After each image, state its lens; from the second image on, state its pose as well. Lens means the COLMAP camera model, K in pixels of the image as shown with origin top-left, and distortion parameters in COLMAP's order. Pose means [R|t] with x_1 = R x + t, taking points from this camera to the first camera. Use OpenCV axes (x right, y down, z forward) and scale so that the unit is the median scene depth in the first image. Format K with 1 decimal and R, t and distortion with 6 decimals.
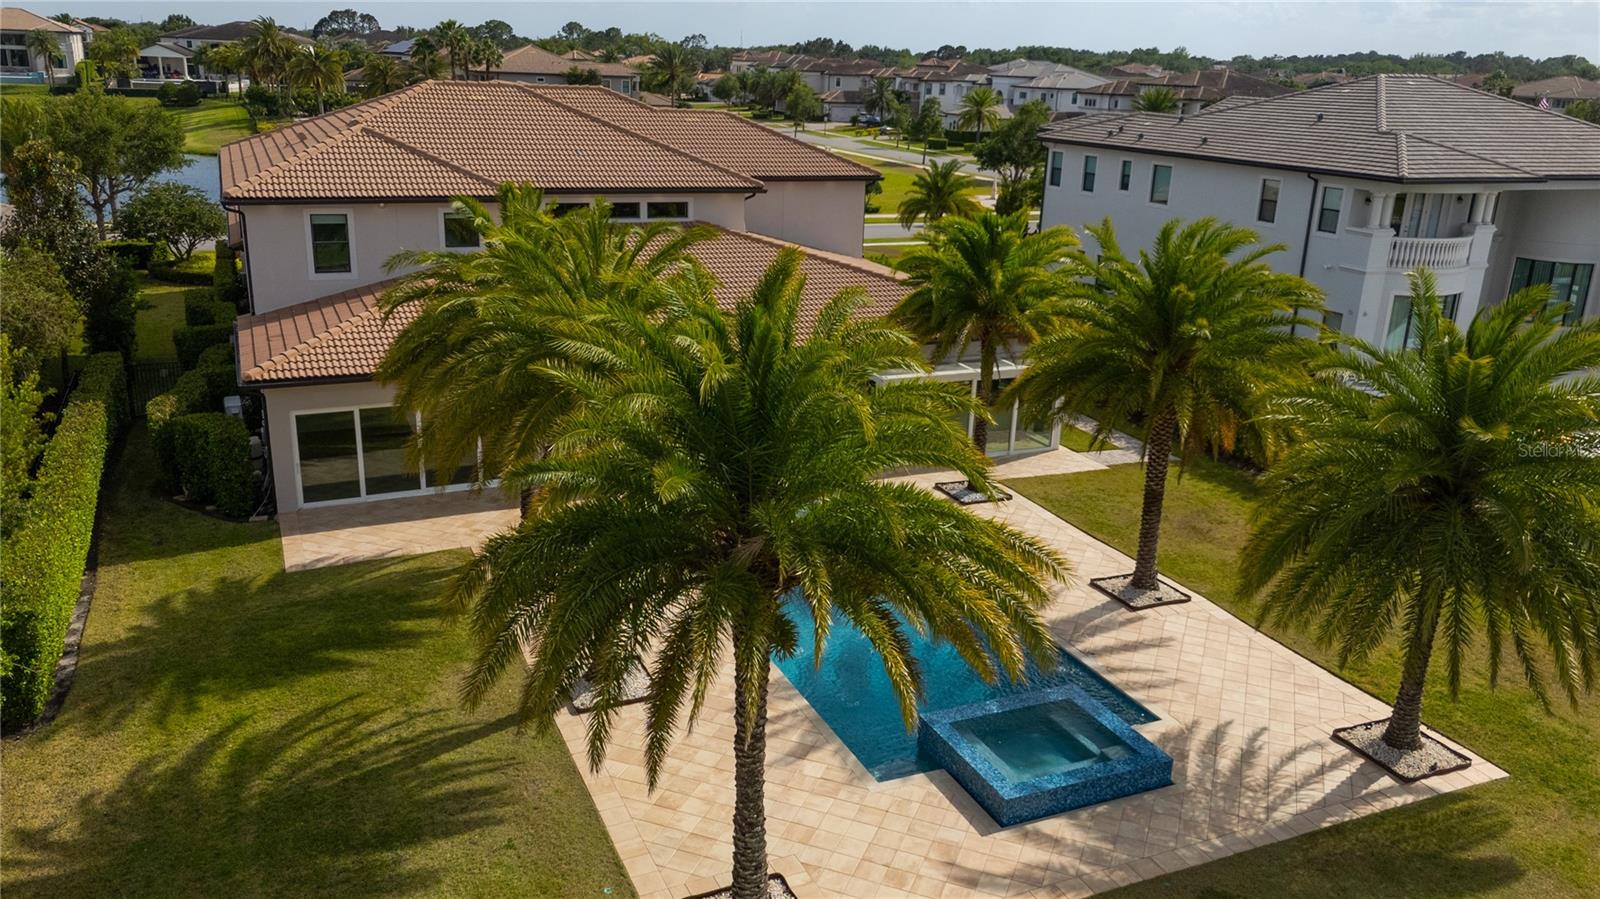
lens RADIAL K [[1226.4, 0, 802.9], [0, 1226.4, 450.8], [0, 0, 1]] dist [0.055557, -0.050636]
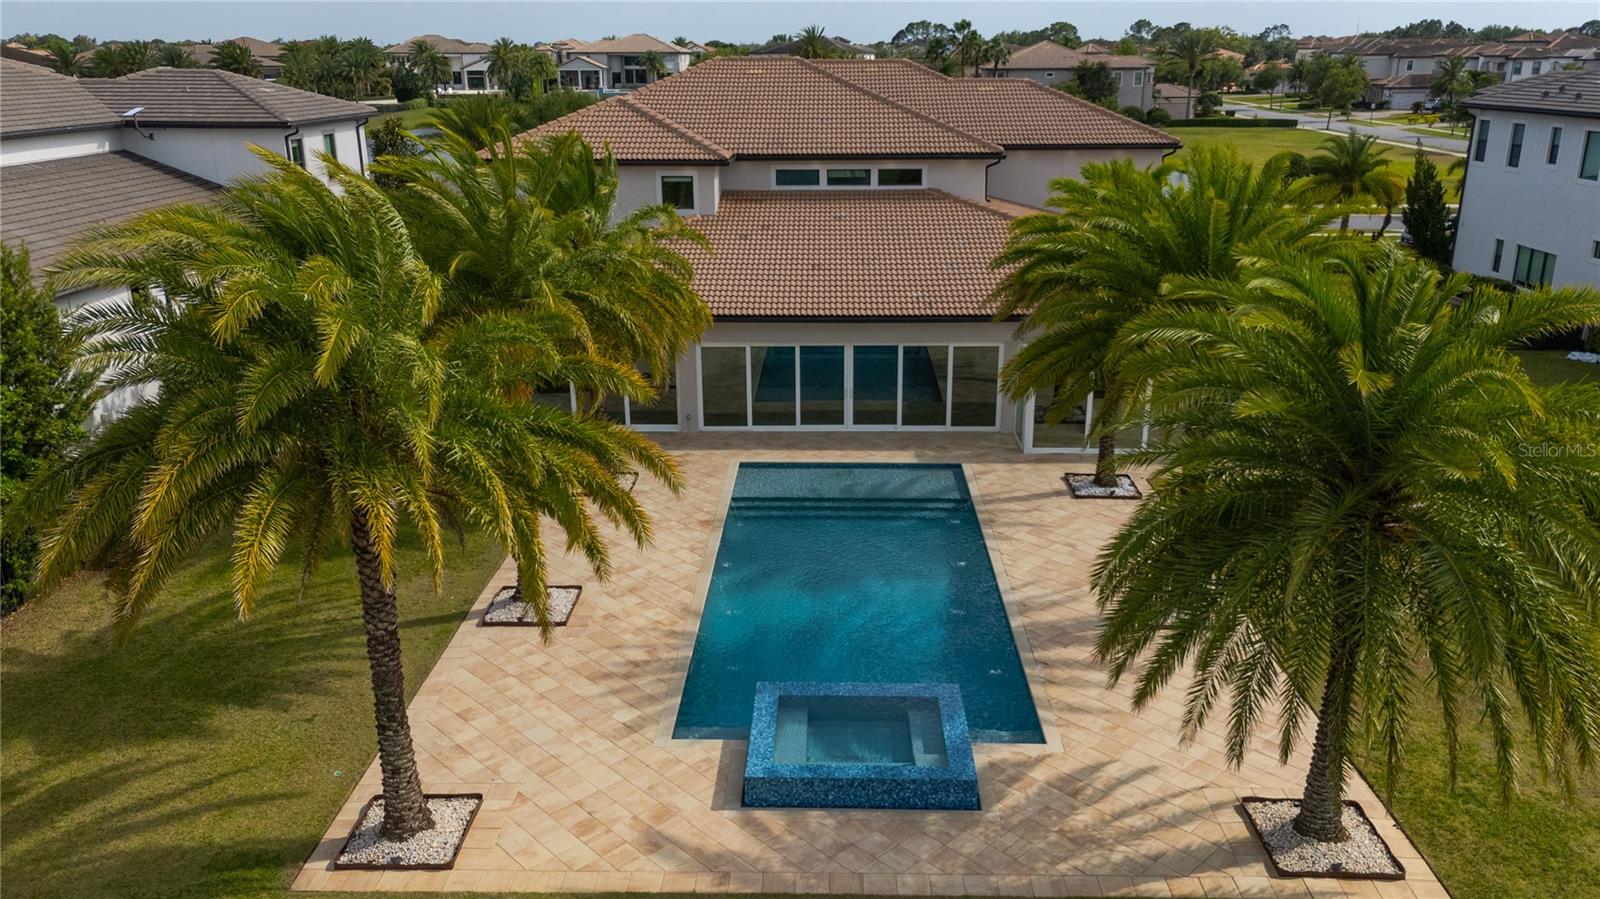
lens RADIAL K [[1226.4, 0, 802.9], [0, 1226.4, 450.8], [0, 0, 1]] dist [0.055557, -0.050636]
pose [[0.899249, 0.095756, -0.426827, 0.268744], [-0.097145, 0.995097, 0.018576, 0.010528], [0.426513, 0.024759, 0.904142, 0.089959]]
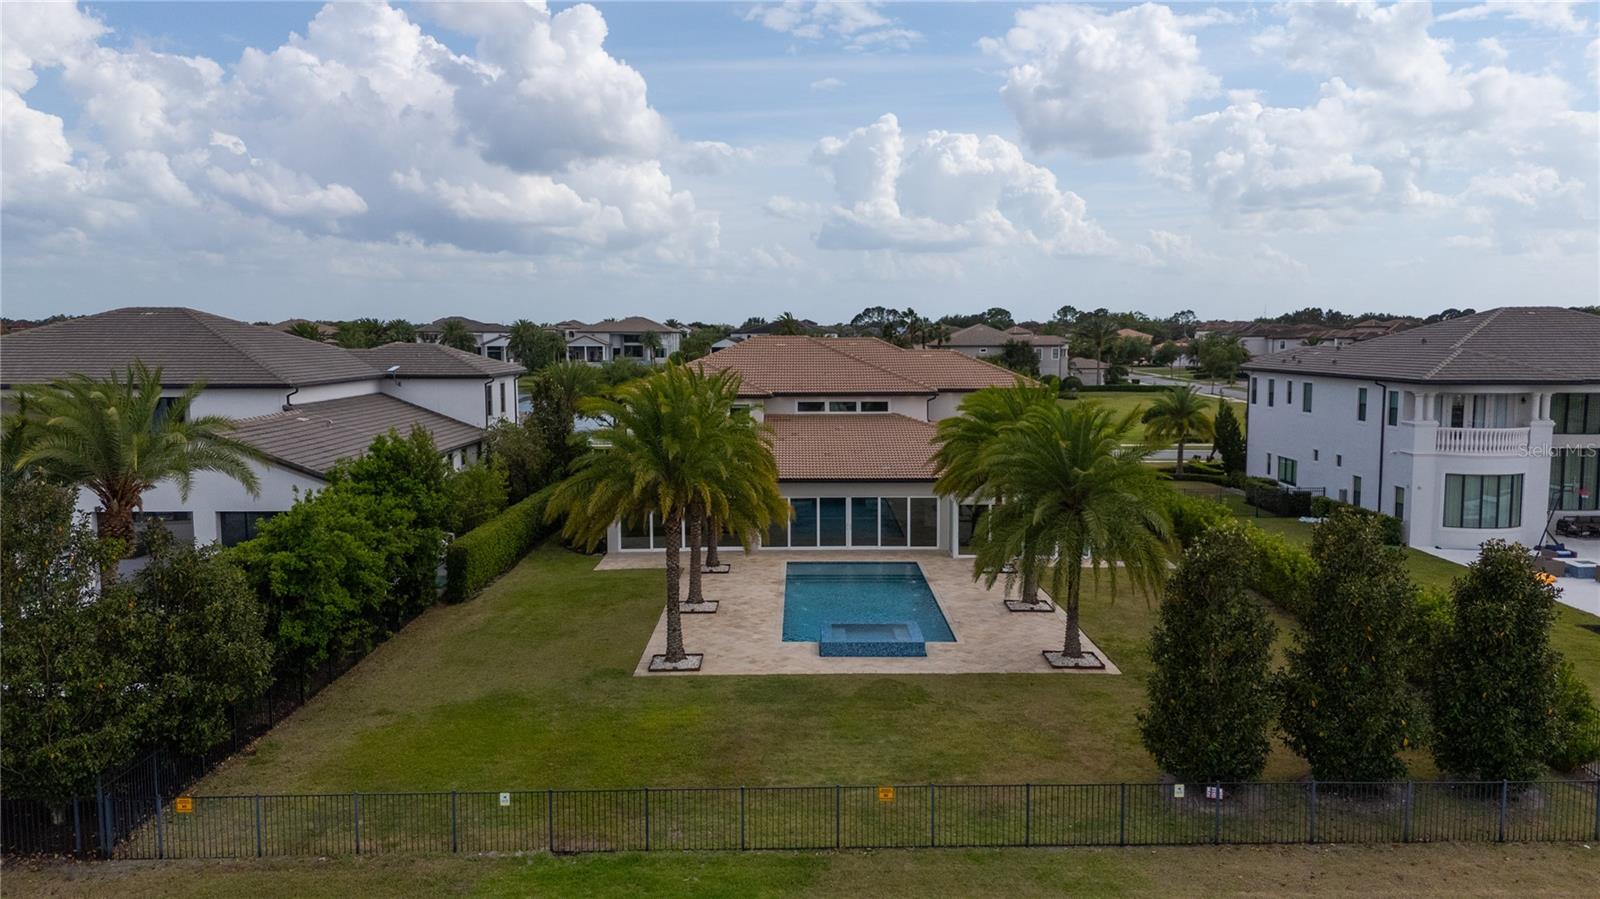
lens RADIAL K [[1179.2, 0, 800.0], [0, 1179.2, 449.5], [0, 0, 1]] dist [0.057162, -0.062785]
pose [[0.911091, 0.002731, -0.412197, 0.443375], [-0.091044, 0.976615, -0.194766, 0.168039], [0.402026, 0.214977, 0.890034, -0.389966]]
